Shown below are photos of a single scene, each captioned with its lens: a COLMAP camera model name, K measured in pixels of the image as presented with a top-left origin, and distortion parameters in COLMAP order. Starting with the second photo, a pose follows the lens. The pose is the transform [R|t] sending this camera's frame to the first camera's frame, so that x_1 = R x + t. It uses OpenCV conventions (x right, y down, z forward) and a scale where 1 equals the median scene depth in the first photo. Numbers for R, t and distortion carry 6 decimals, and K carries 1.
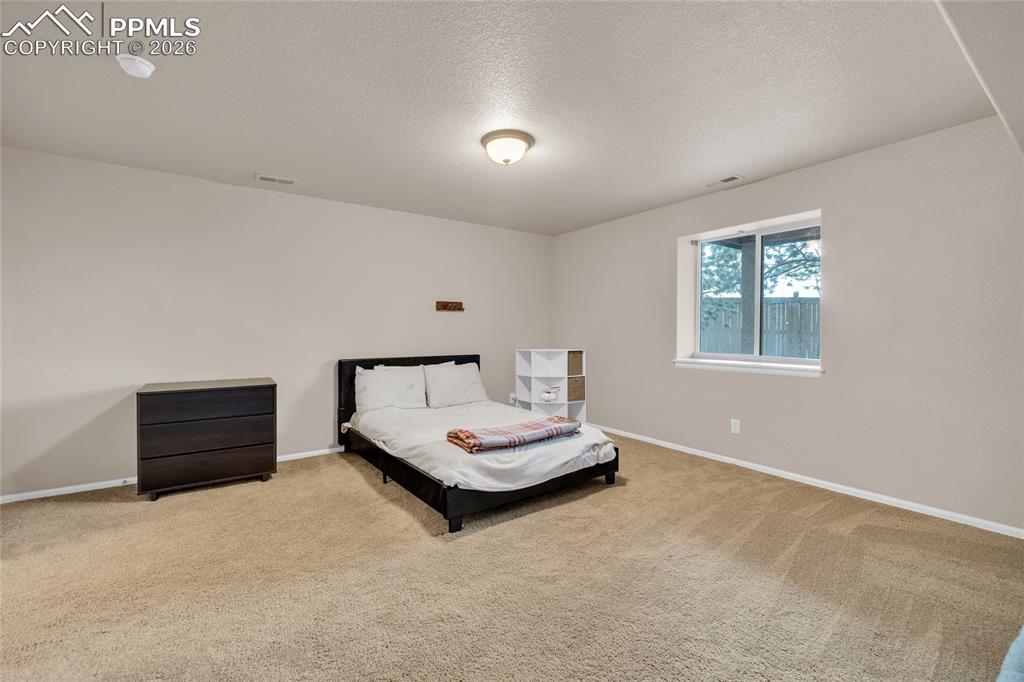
lens RADIAL K [[430.1, 0, 508.1], [0, 430.1, 336.1], [0, 0, 1]] dist [0.000225, 0.000276]
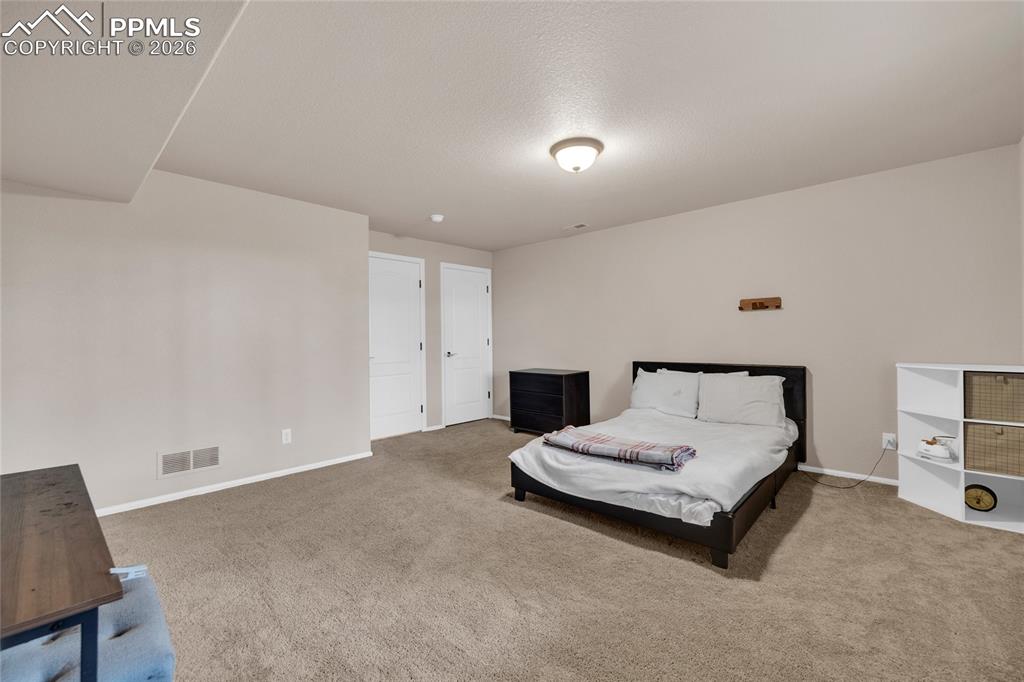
lens RADIAL K [[430.1, 0, 508.1], [0, 430.1, 336.1], [0, 0, 1]] dist [0.000225, 0.000276]
pose [[0.207116, -0.005189, -0.978303, 0.791996], [0.000128, 0.999986, -0.005277, -0.006850], [0.978316, 0.000968, 0.207113, 0.524020]]
